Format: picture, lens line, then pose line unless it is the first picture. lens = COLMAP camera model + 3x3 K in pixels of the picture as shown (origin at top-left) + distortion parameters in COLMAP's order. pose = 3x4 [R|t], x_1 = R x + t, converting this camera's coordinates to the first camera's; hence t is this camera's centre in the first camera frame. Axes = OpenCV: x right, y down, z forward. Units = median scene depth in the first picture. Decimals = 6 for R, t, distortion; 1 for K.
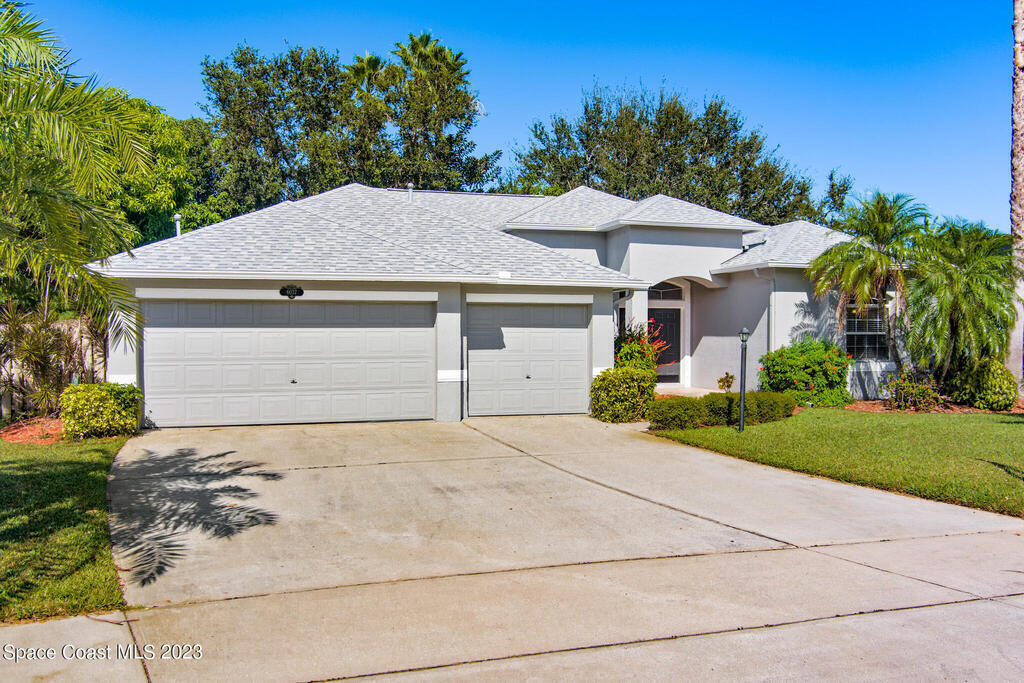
lens RADIAL K [[885.3, 0, 541.9], [0, 885.3, 339.5], [0, 0, 1]] dist [-0.072347, -0.002755]
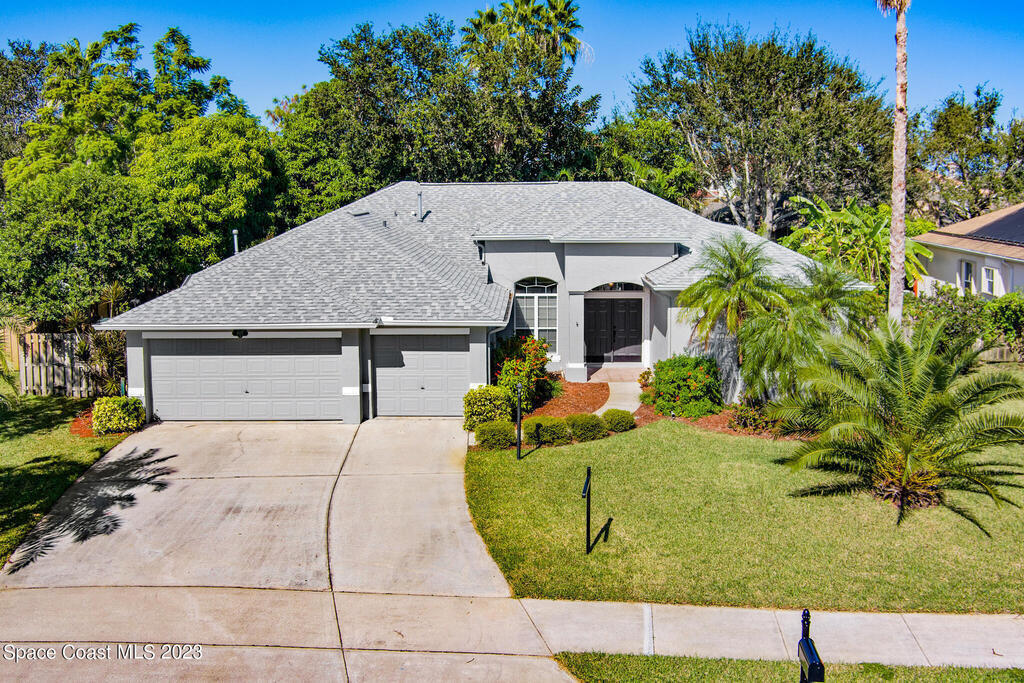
lens RADIAL K [[925.6, 0, 514.1], [0, 925.6, 239.0], [0, 0, 1]] dist [-0.044516, 0.002361]
pose [[0.949108, 0.011245, -0.314751, 0.552322], [0.004519, 0.998773, 0.049309, -0.251366], [0.314919, -0.048222, 0.947893, -0.262284]]
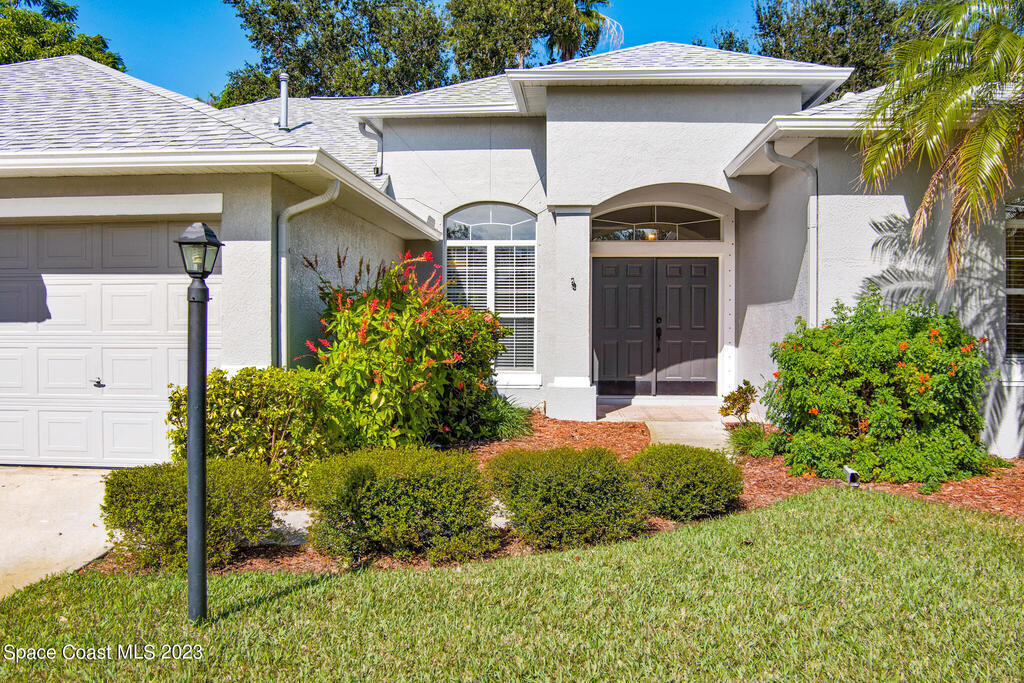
lens RADIAL K [[888.6, 0, 496.9], [0, 888.6, 340.9], [0, 0, 1]] dist [-0.081097, -0.001784]
pose [[0.928622, 0.008028, -0.370941, 0.341132], [-0.004094, 0.999927, 0.011392, 0.014908], [0.371006, -0.009061, 0.928586, 0.668192]]
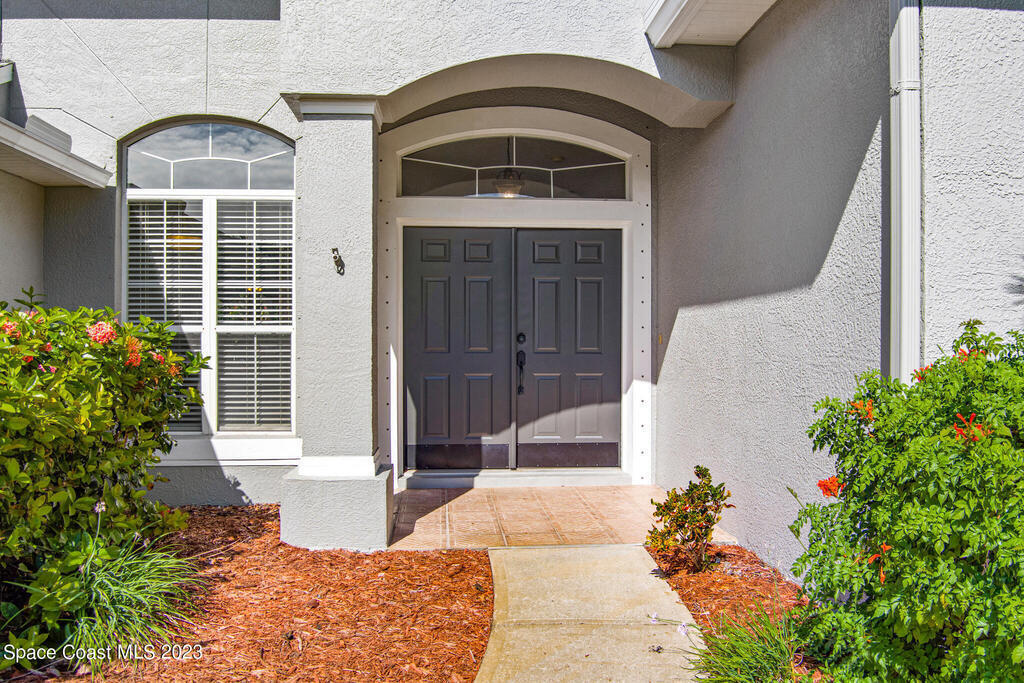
lens RADIAL K [[896.0, 0, 512.0], [0, 896.0, 341.5], [0, 0, 1]] dist [-0.058904, 0.000375]
pose [[0.975656, -0.002026, -0.219296, 0.277465], [-0.000126, 0.999952, -0.009798, 0.011216], [0.219305, 0.009587, 0.975609, 1.011465]]
